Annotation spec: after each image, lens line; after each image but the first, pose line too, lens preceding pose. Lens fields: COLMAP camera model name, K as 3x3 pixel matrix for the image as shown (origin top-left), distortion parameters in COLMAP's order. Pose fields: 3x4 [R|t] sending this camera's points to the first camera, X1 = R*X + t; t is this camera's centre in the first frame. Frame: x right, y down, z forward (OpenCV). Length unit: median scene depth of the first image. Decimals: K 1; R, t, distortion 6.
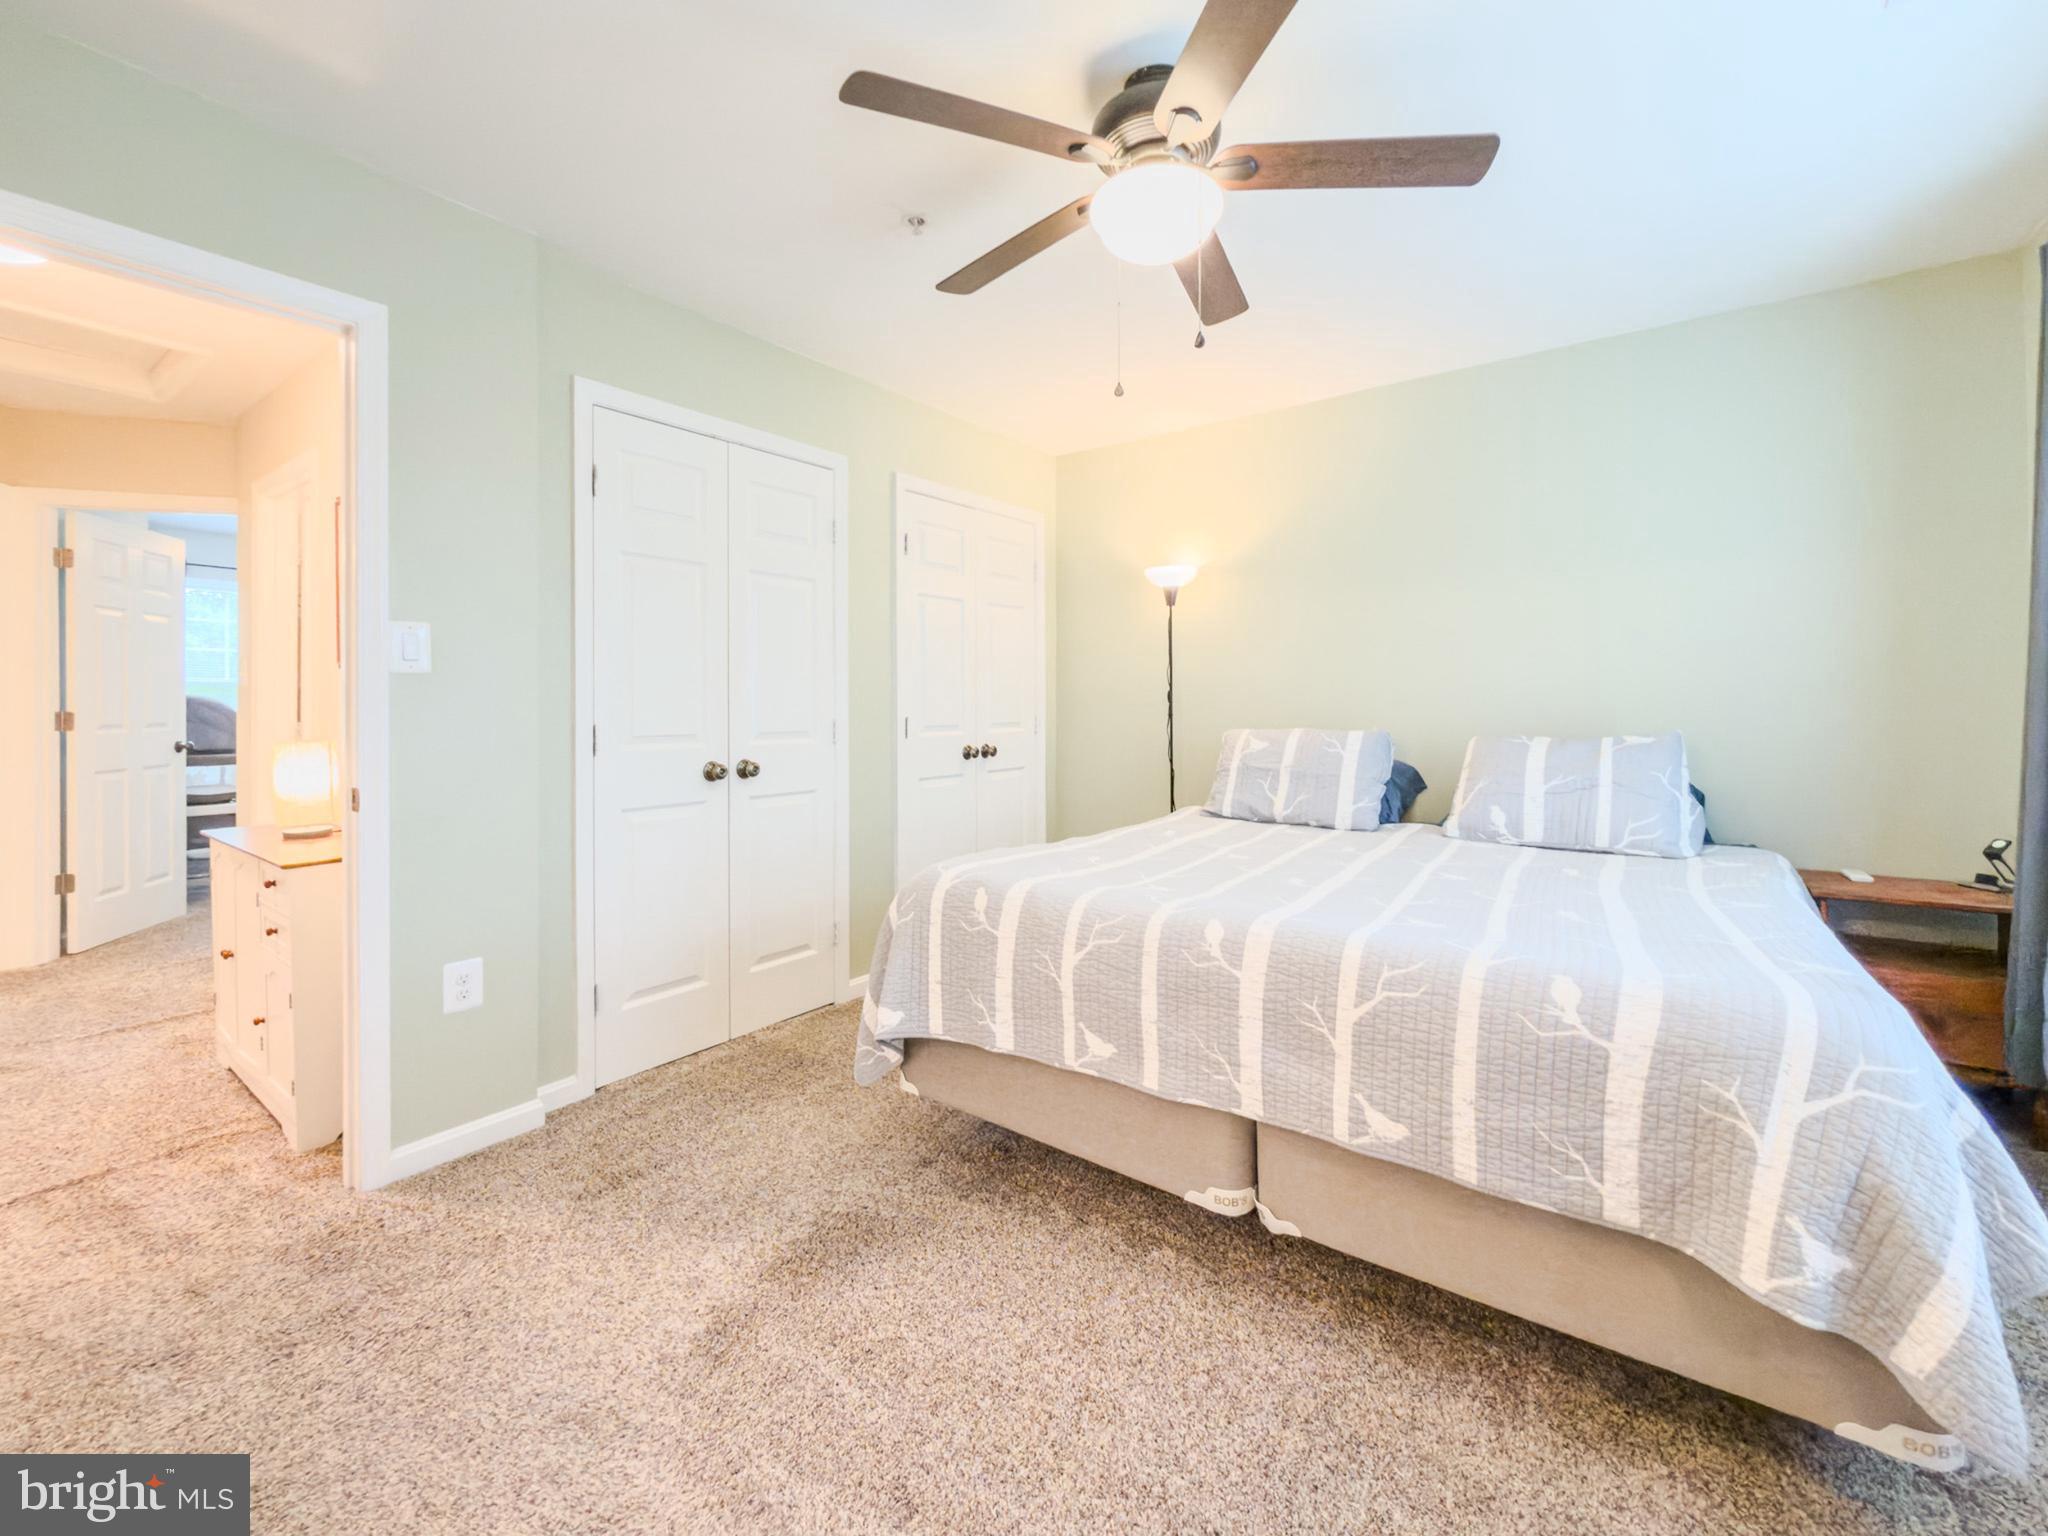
lens RADIAL K [[842.8, 0, 1047.4], [0, 842.8, 703.5], [0, 0, 1]] dist [0.003186, -0.000140]
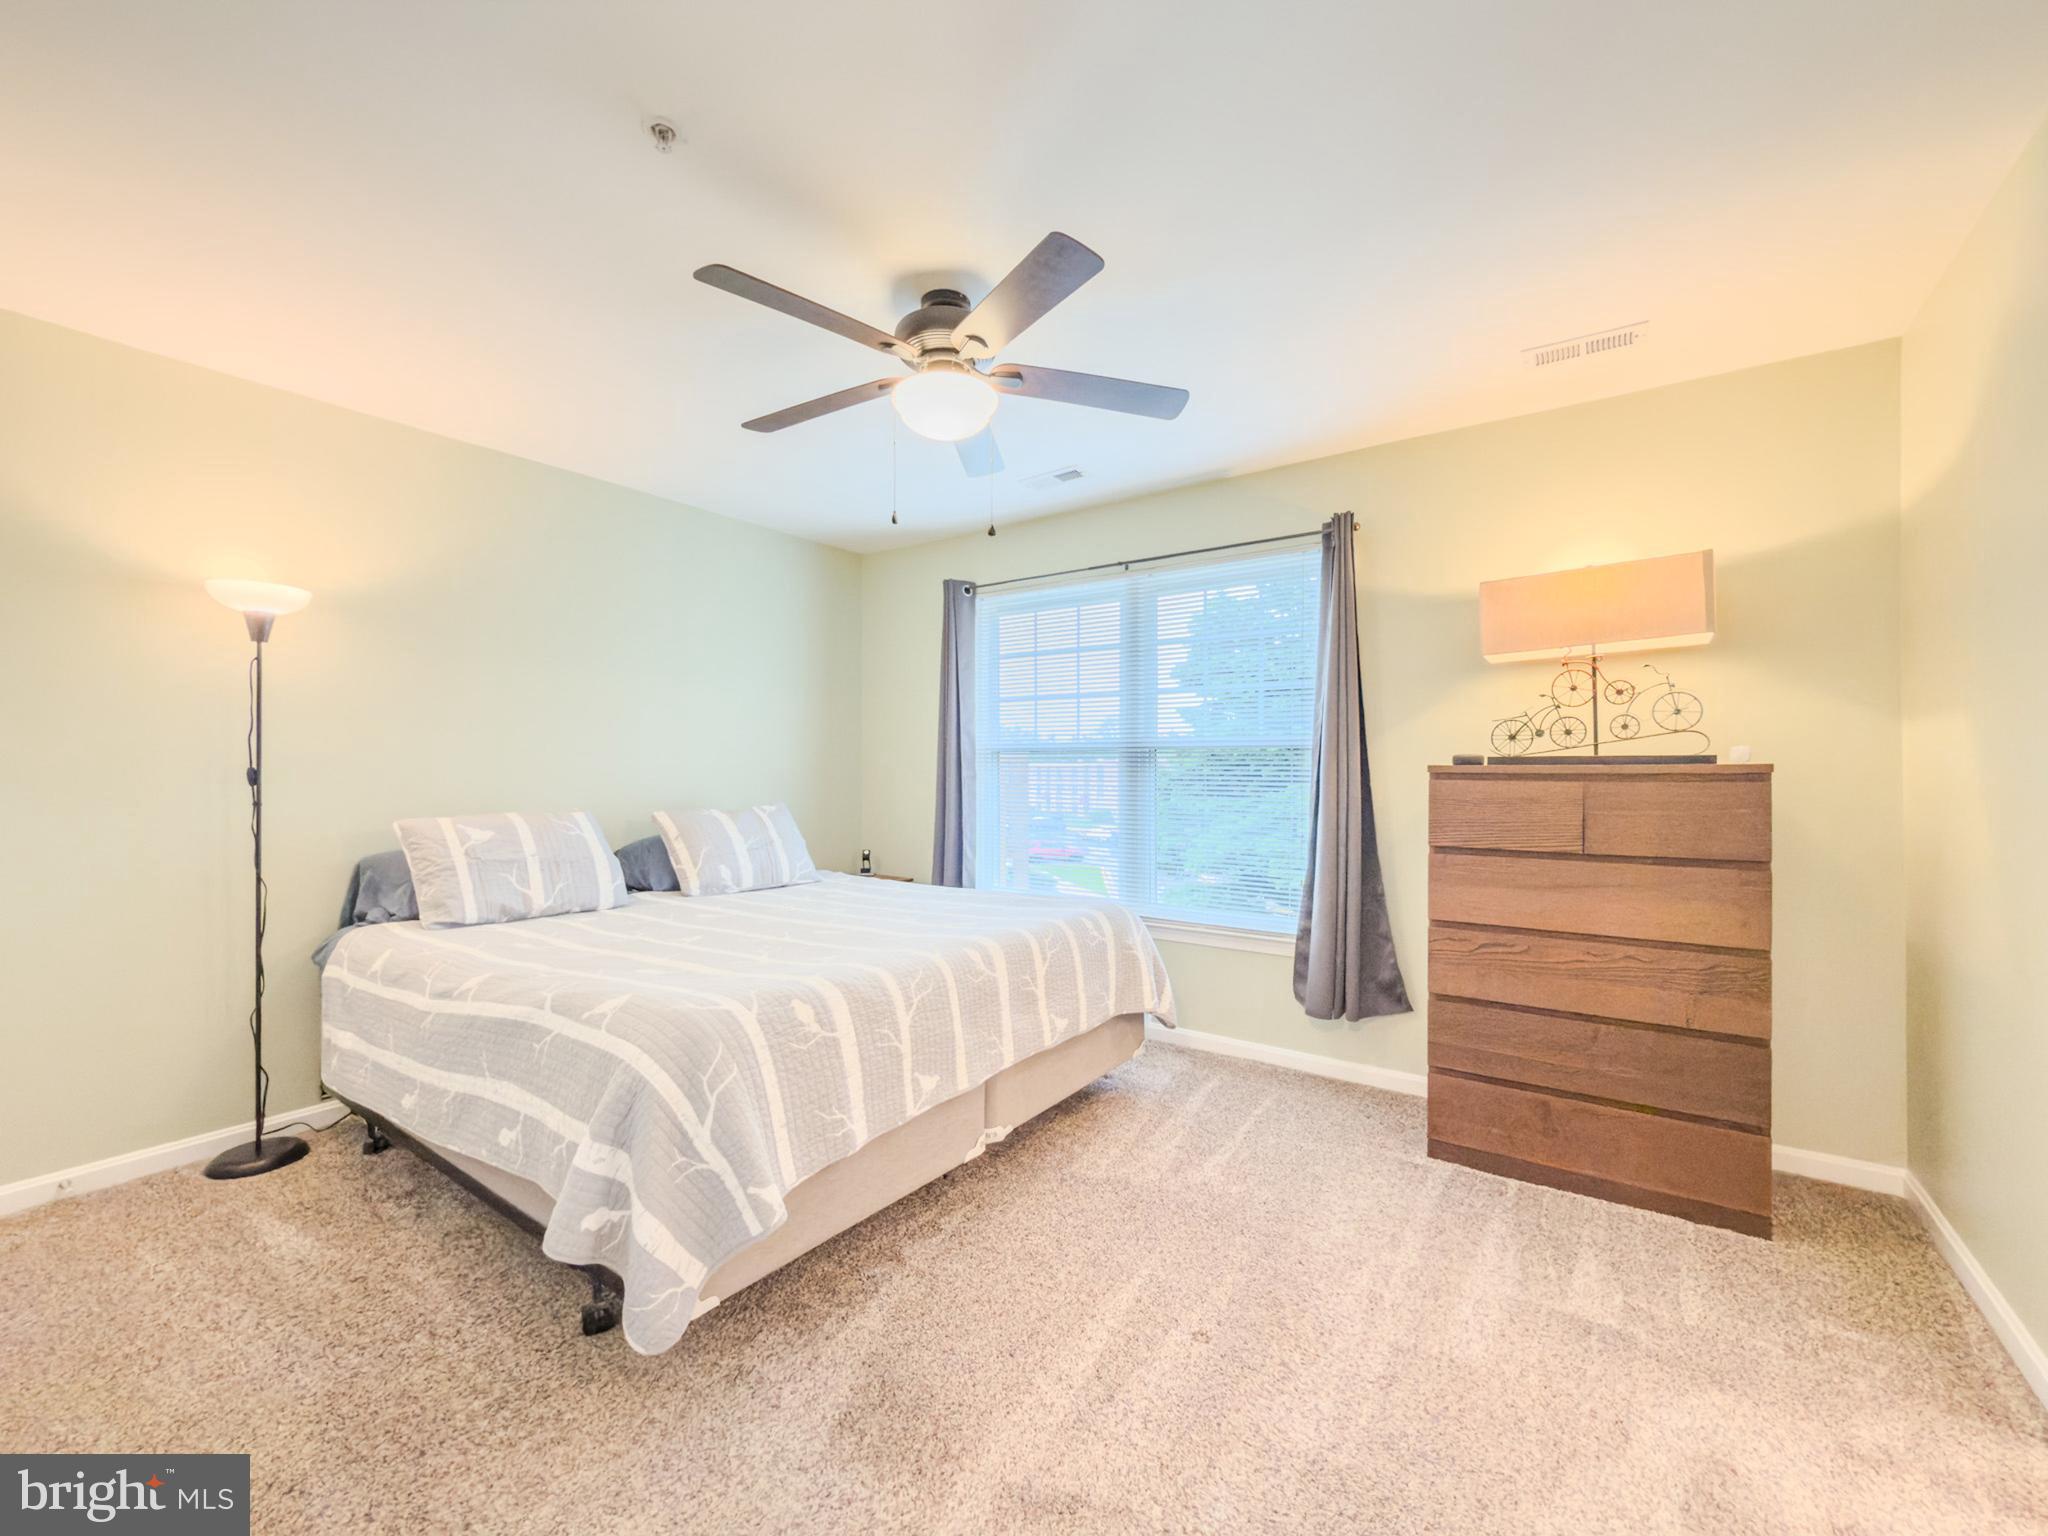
lens RADIAL K [[851.4, 0, 977.4], [0, 851.4, 738.9], [0, 0, 1]] dist [-0.000632, -0.000570]
pose [[0.022041, 0.038313, 0.999023, -1.097514], [-0.004390, 0.999259, -0.038226, -0.030721], [-0.999747, -0.003544, 0.022192, 0.861233]]
